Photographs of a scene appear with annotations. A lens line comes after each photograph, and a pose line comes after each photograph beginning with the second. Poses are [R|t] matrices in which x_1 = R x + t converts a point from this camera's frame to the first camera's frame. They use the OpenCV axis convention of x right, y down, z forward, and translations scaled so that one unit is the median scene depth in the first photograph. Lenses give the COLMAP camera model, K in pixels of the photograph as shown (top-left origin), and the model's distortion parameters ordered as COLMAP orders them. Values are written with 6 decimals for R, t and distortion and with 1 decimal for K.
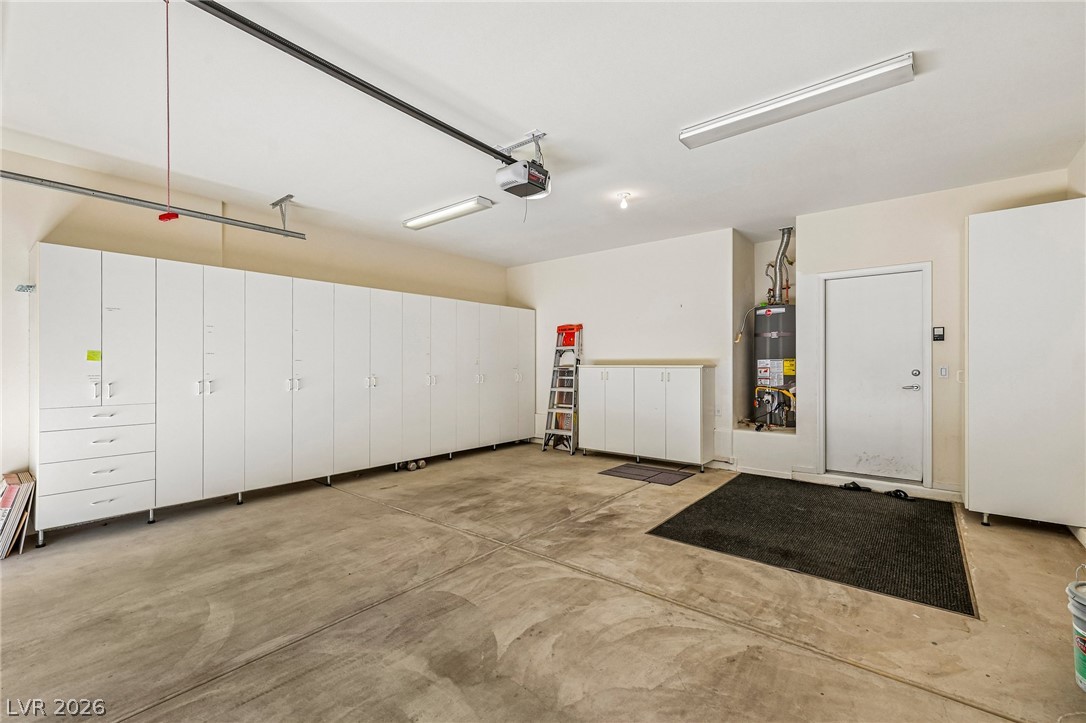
lens RADIAL K [[473.1, 0, 537.2], [0, 473.1, 361.6], [0, 0, 1]] dist [0.010246, 0.000192]
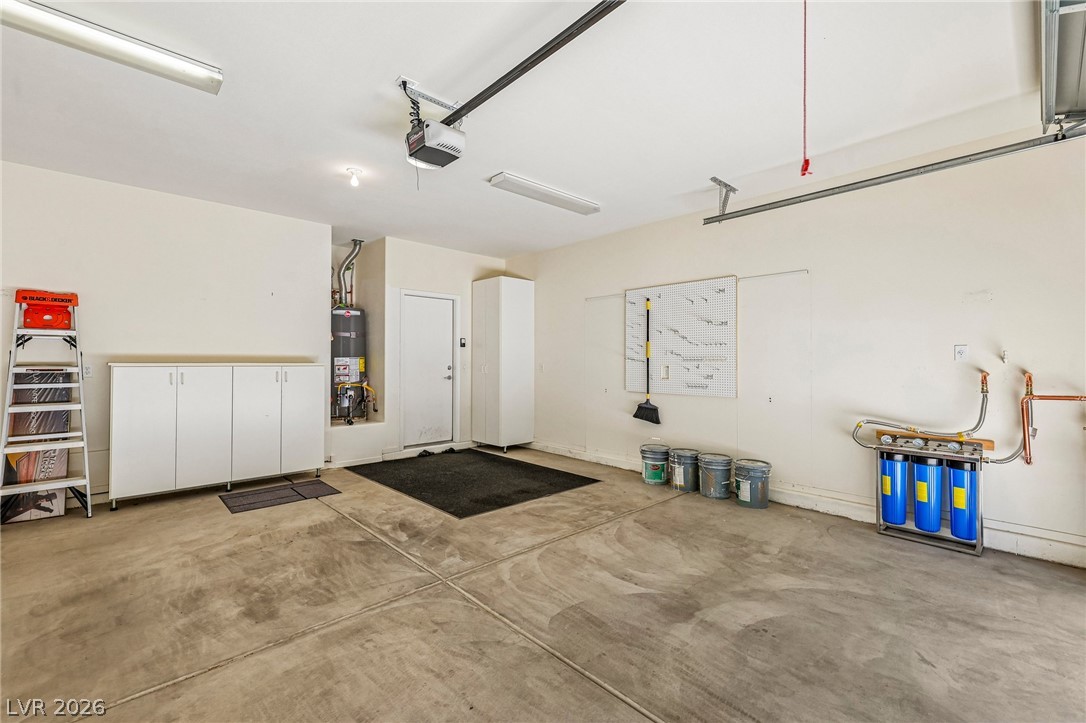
lens RADIAL K [[473.1, 0, 537.2], [0, 473.1, 361.6], [0, 0, 1]] dist [0.010246, 0.000192]
pose [[0.119941, 0.001008, 0.992780, -0.756860], [-0.007114, 0.999975, -0.000156, 0.002782], [-0.992756, -0.007044, 0.119945, 0.647318]]
